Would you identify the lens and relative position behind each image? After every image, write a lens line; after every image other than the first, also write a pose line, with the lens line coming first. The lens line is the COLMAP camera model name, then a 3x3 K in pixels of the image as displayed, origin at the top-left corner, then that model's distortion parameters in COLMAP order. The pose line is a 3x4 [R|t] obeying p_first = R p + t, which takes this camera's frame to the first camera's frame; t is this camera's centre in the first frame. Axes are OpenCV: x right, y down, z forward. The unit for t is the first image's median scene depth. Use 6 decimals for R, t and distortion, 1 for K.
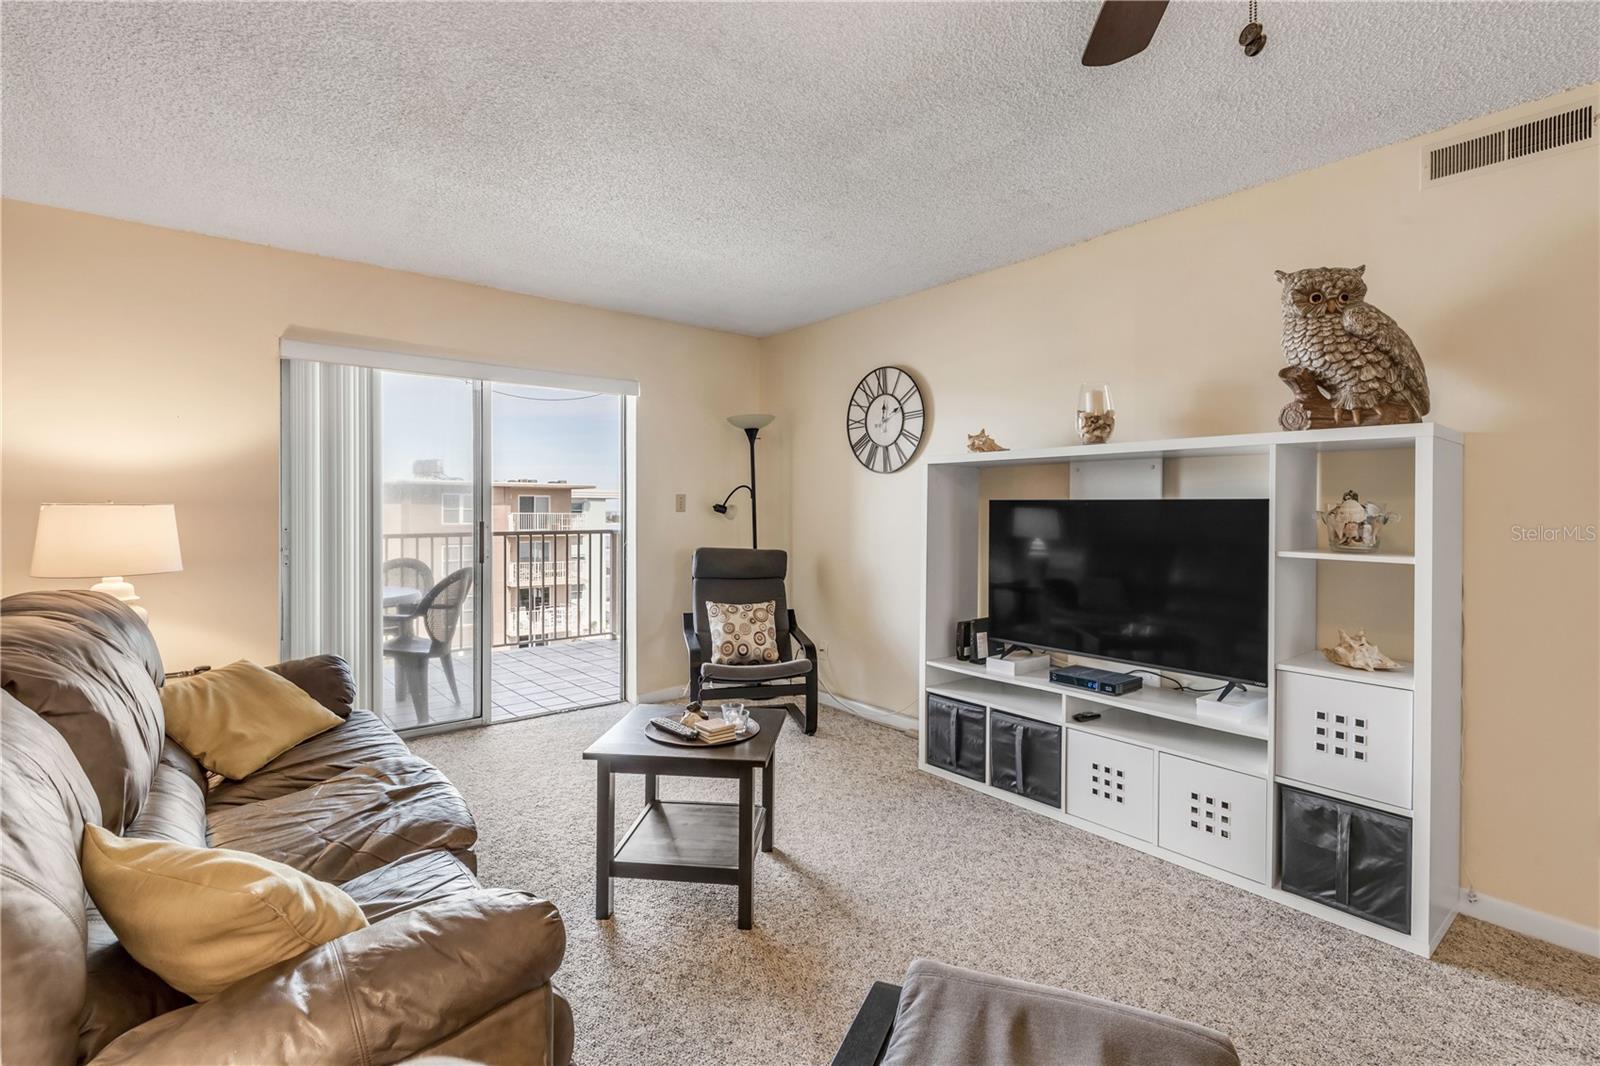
lens RADIAL K [[730.8, 0, 779.9], [0, 730.8, 517.9], [0, 0, 1]] dist [0.002746, -0.000433]
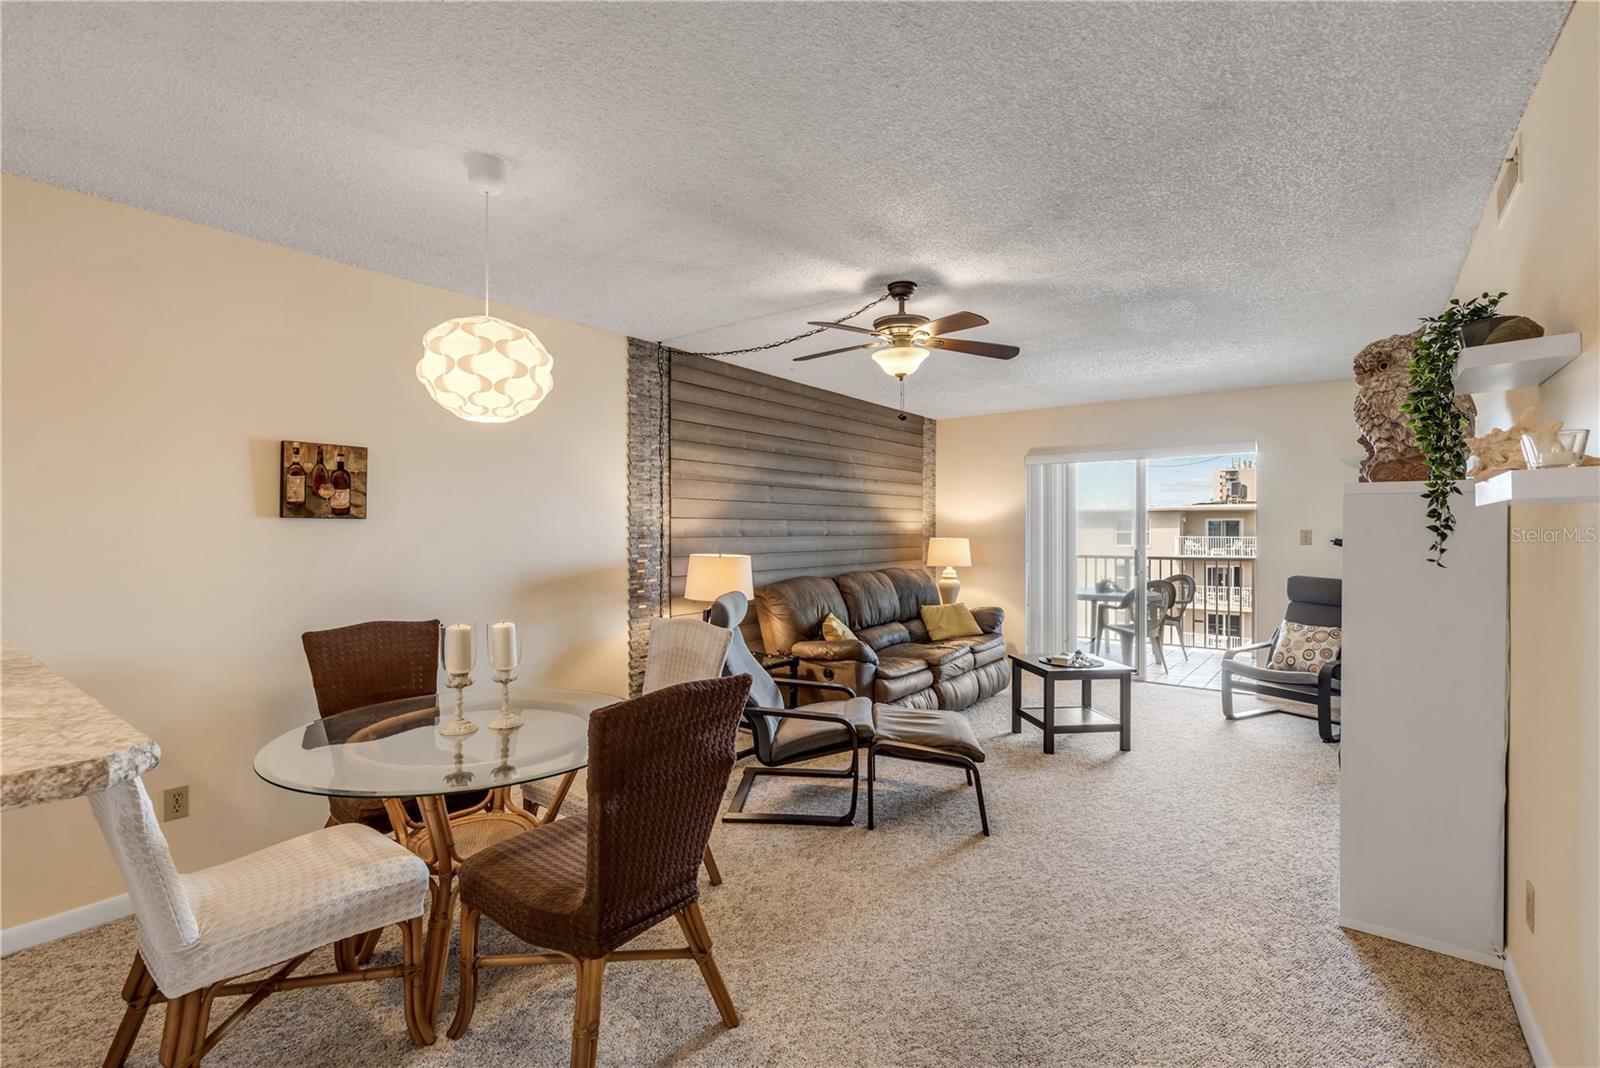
lens RADIAL K [[730.8, 0, 785.9], [0, 730.8, 535.0], [0, 0, 1]] dist [0.002746, -0.000433]
pose [[0.243407, 0.003660, -0.969917, 0.917685], [-0.012678, 0.999919, 0.000592, -0.017106], [0.969841, 0.012153, 0.243434, -0.103087]]
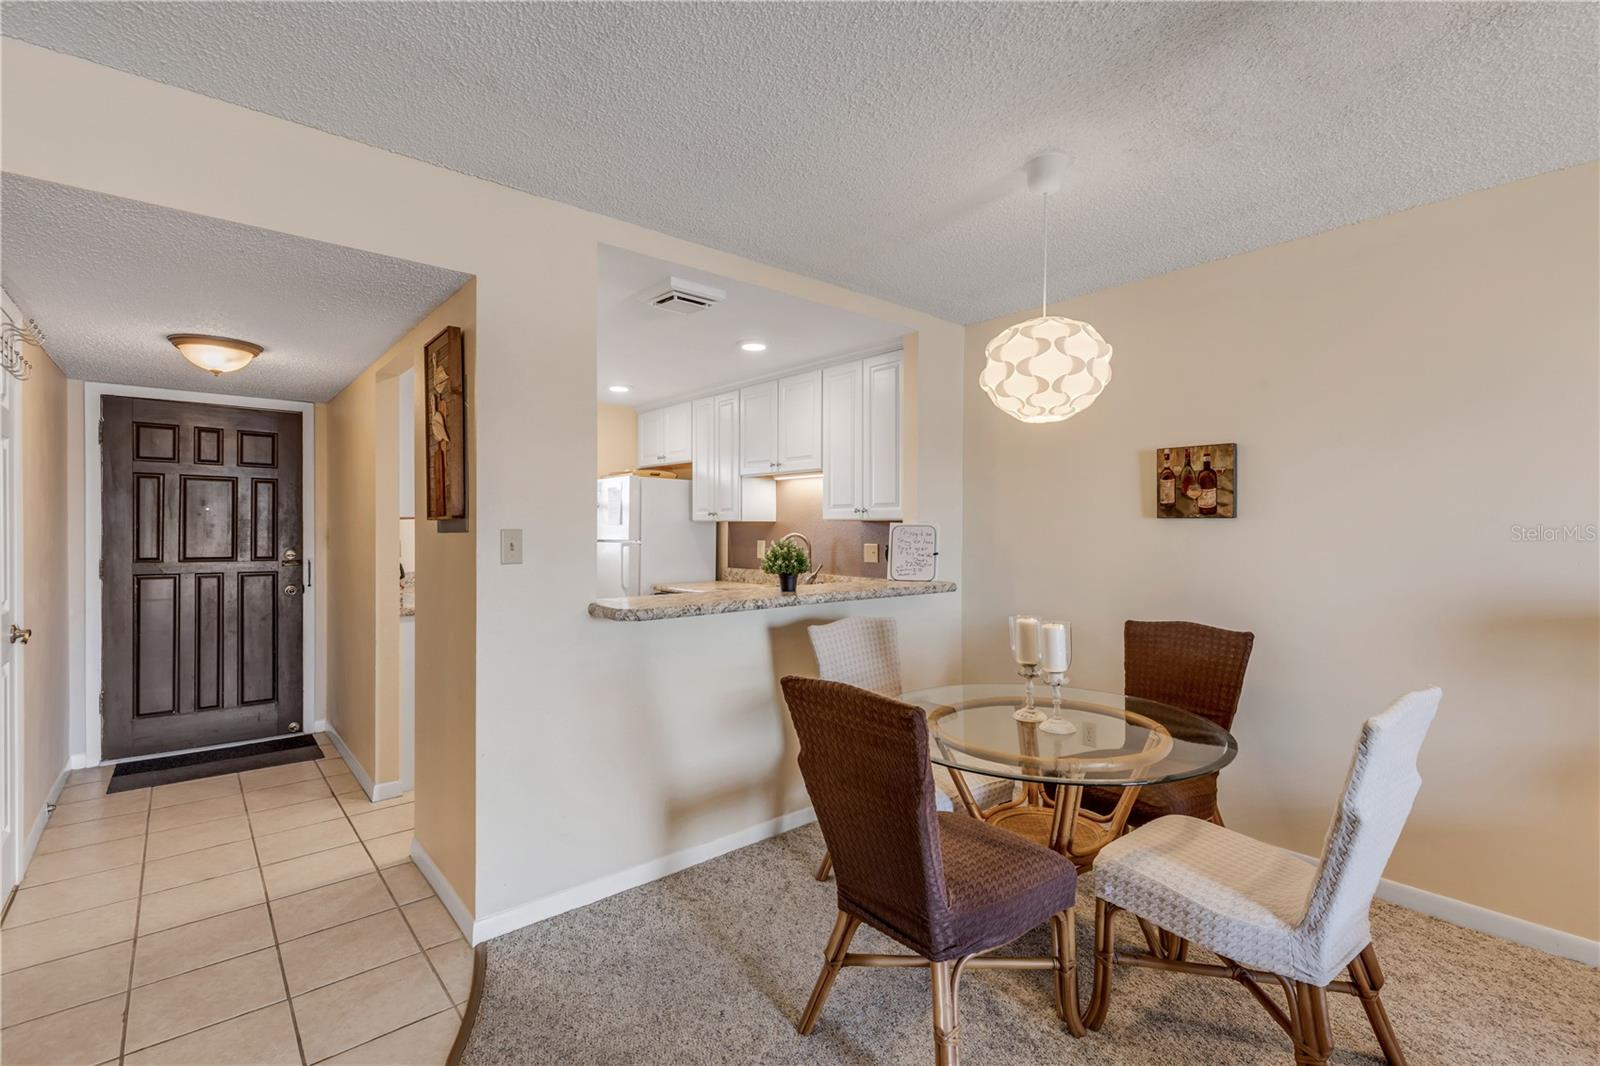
lens RADIAL K [[730.8, 0, 815.1], [0, 730.8, 534.0], [0, 0, 1]] dist [0.002746, -0.000433]
pose [[-0.999301, -0.004972, -0.037050, 0.515786], [-0.005709, 0.999787, 0.019822, -0.023799], [0.036943, 0.020019, -0.999117, 0.371466]]
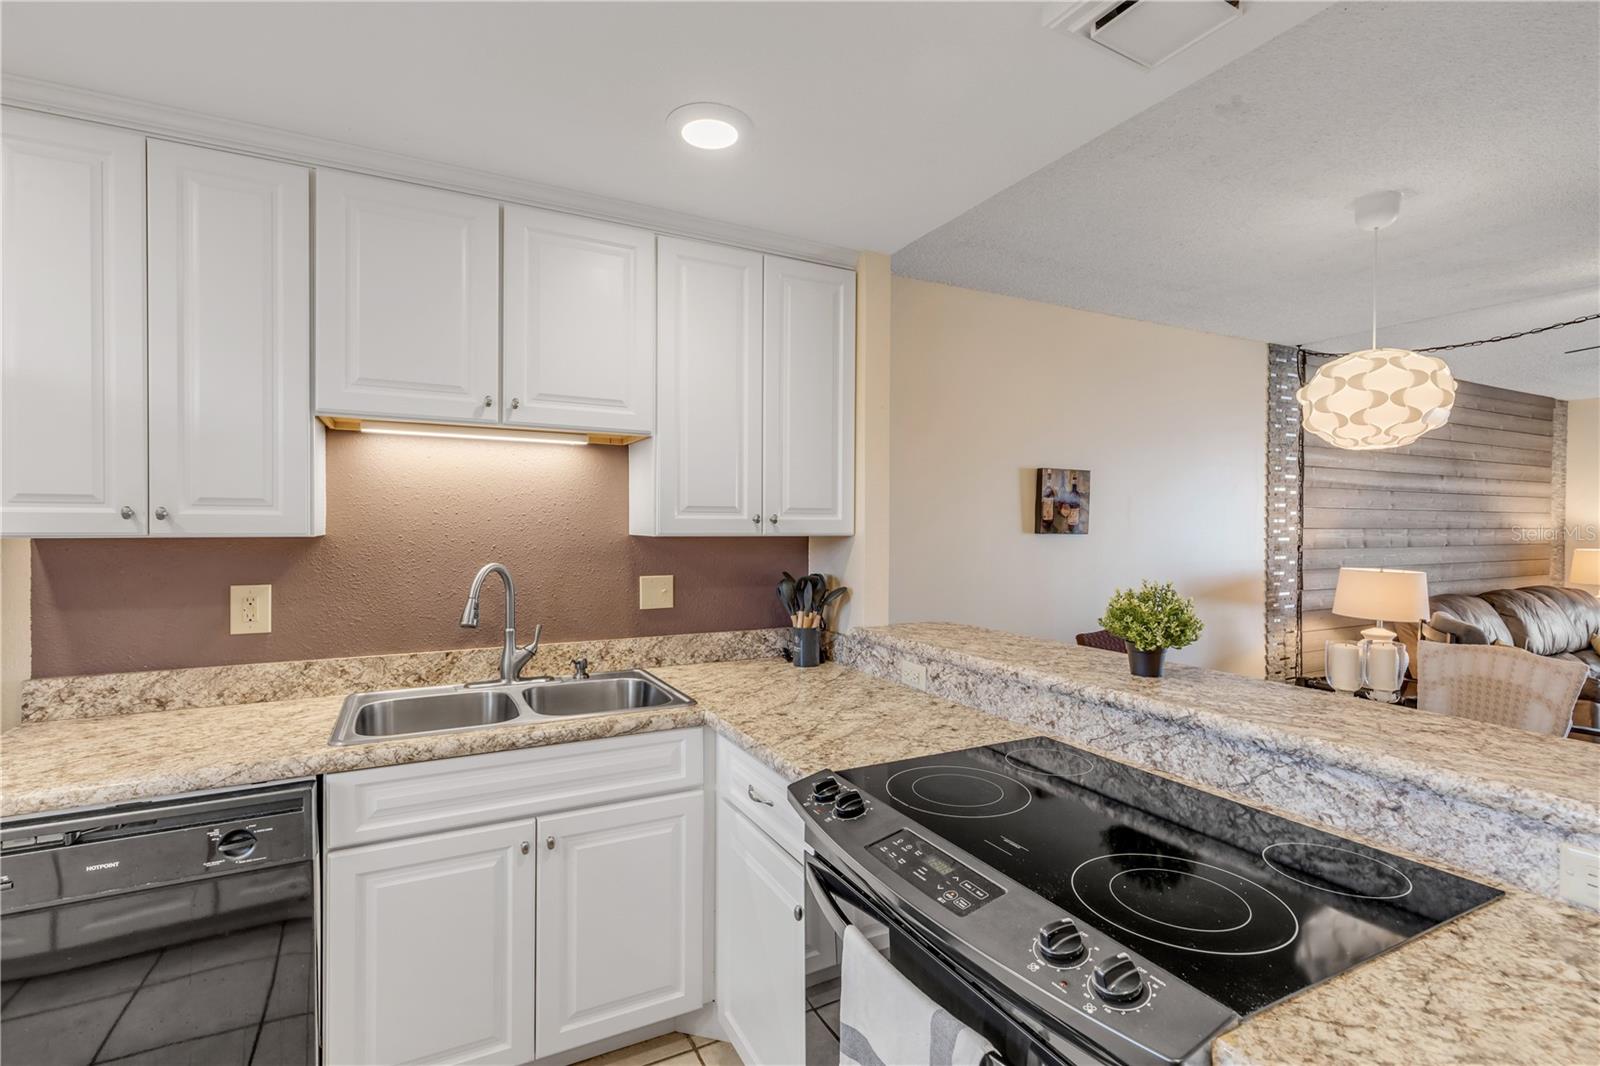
lens RADIAL K [[730.8, 0, 797.5], [0, 730.8, 527.1], [0, 0, 1]] dist [0.002746, -0.000433]
pose [[-0.198321, -0.001145, -0.980137, 0.977972], [-0.016900, 0.999855, 0.002251, -0.032251], [0.979991, 0.017011, -0.198311, -0.505686]]
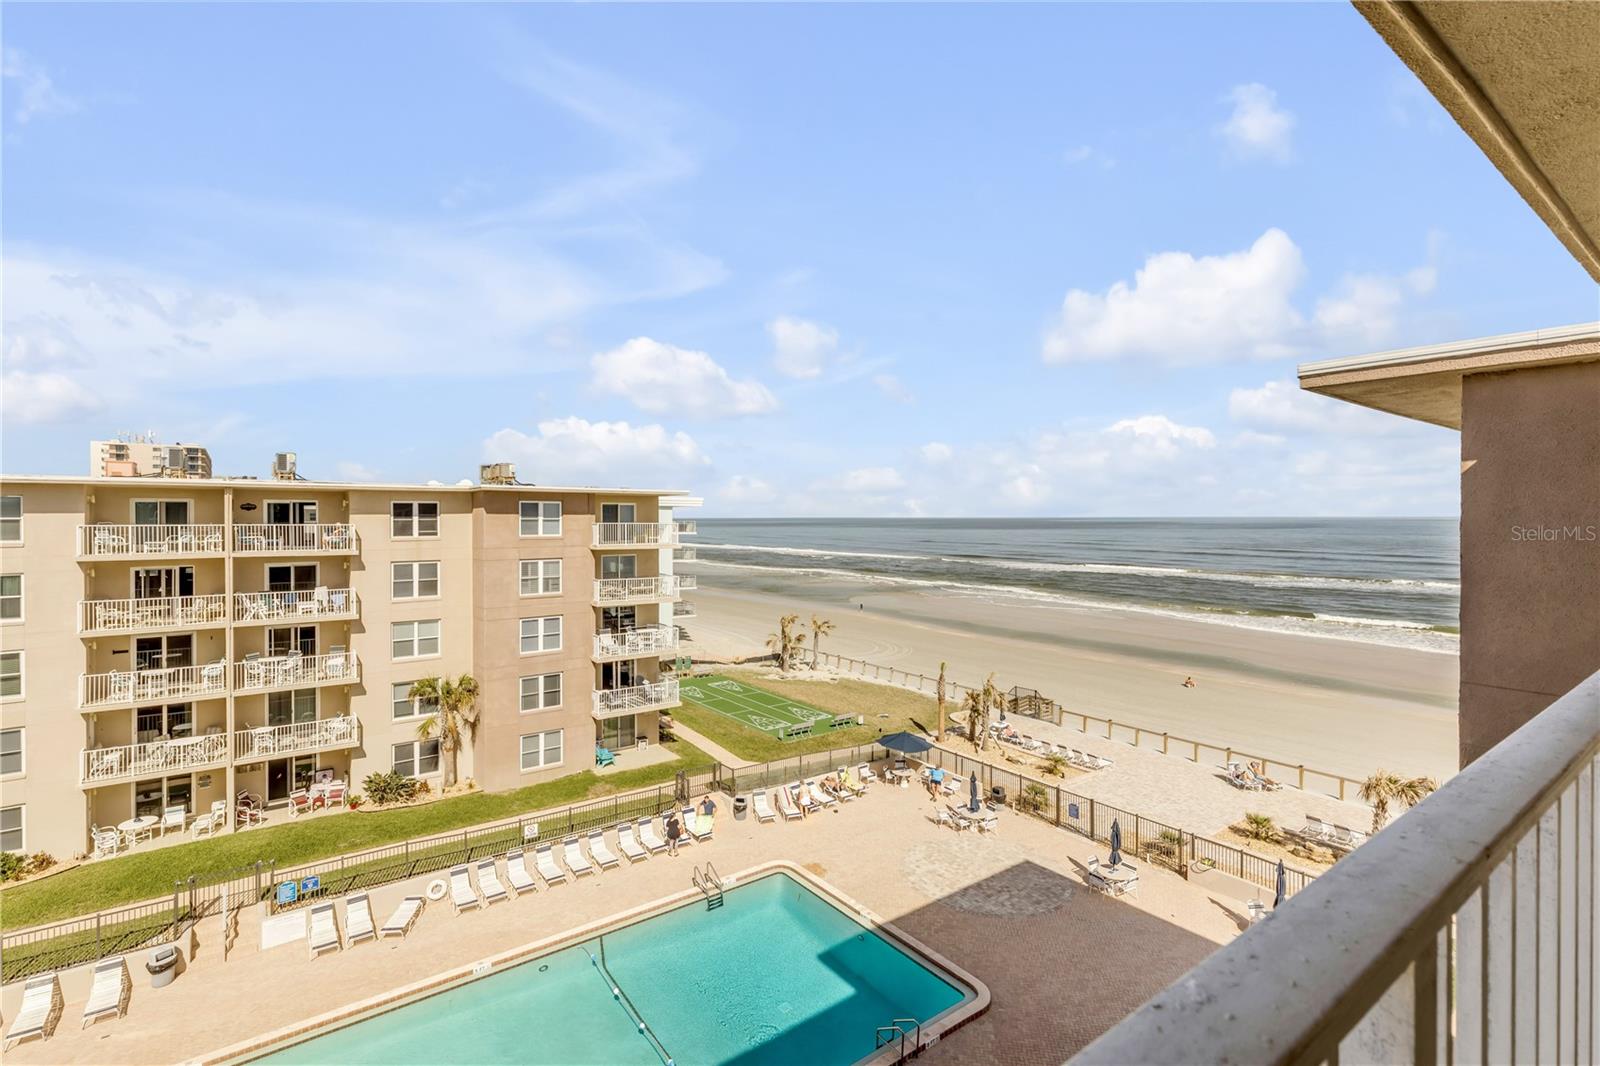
lens RADIAL K [[730.8, 0, 804.2], [0, 730.8, 518.1], [0, 0, 1]] dist [0.002746, -0.000433]
pose [[0.999677, -0.004556, -0.025018, -0.861993], [0.004309, 0.999942, -0.009905, -0.034018], [0.025062, 0.009794, 0.999638, 1.188103]]
